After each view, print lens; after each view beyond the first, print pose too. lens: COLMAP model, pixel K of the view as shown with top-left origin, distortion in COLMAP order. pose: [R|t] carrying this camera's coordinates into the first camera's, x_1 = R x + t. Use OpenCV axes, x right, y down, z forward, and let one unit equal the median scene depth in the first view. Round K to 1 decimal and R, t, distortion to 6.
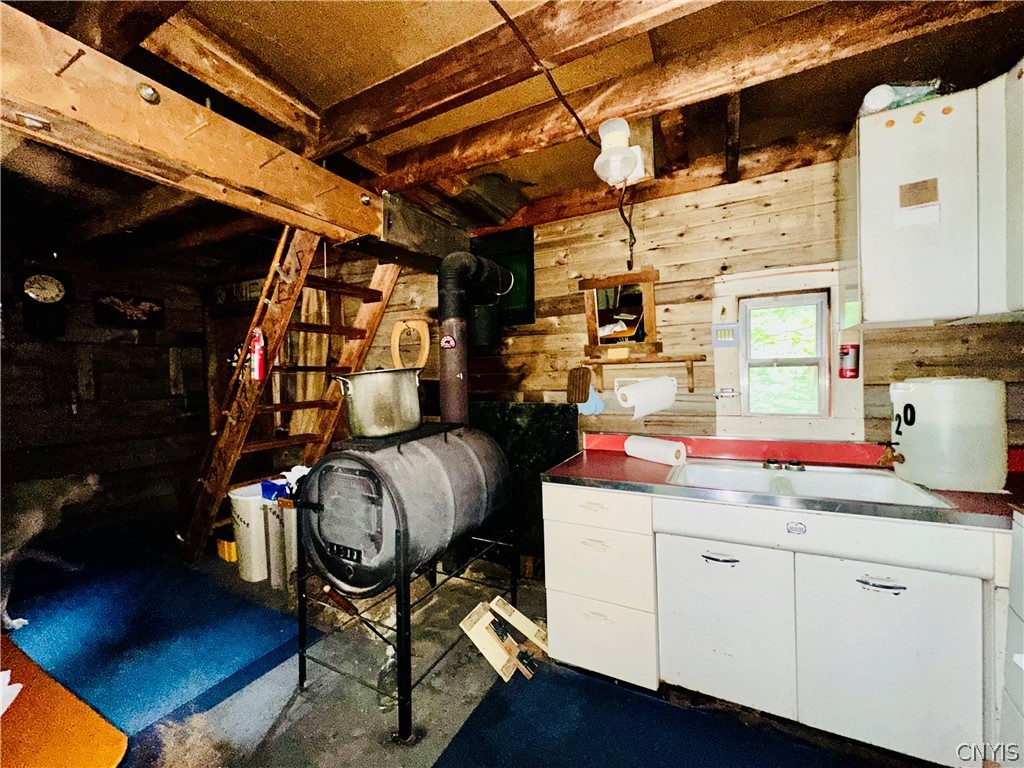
lens RADIAL K [[407.6, 0, 510.8], [0, 407.6, 383.1], [0, 0, 1]] dist [-0.000295, 0.000011]
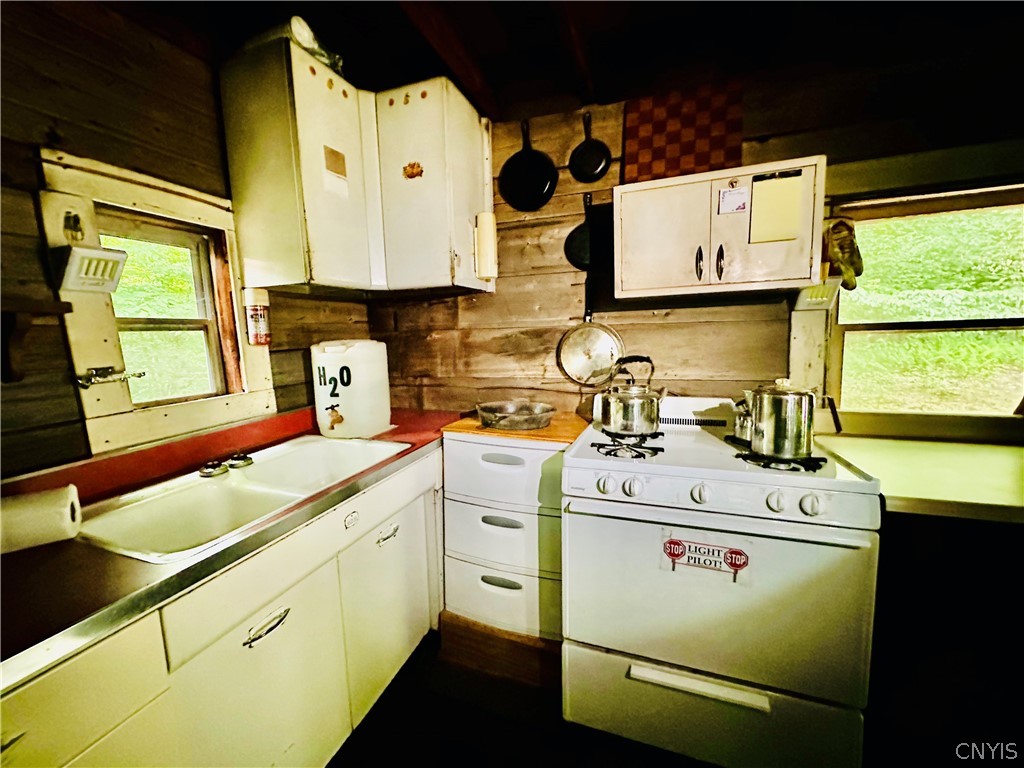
lens RADIAL K [[407.6, 0, 511.1], [0, 407.6, 382.2], [0, 0, 1]] dist [-0.000295, 0.000011]
pose [[-0.122884, -0.098870, 0.987484, -0.122376], [0.049612, 0.993169, 0.105613, 0.002154], [-0.991180, 0.061969, -0.117140, 0.666831]]
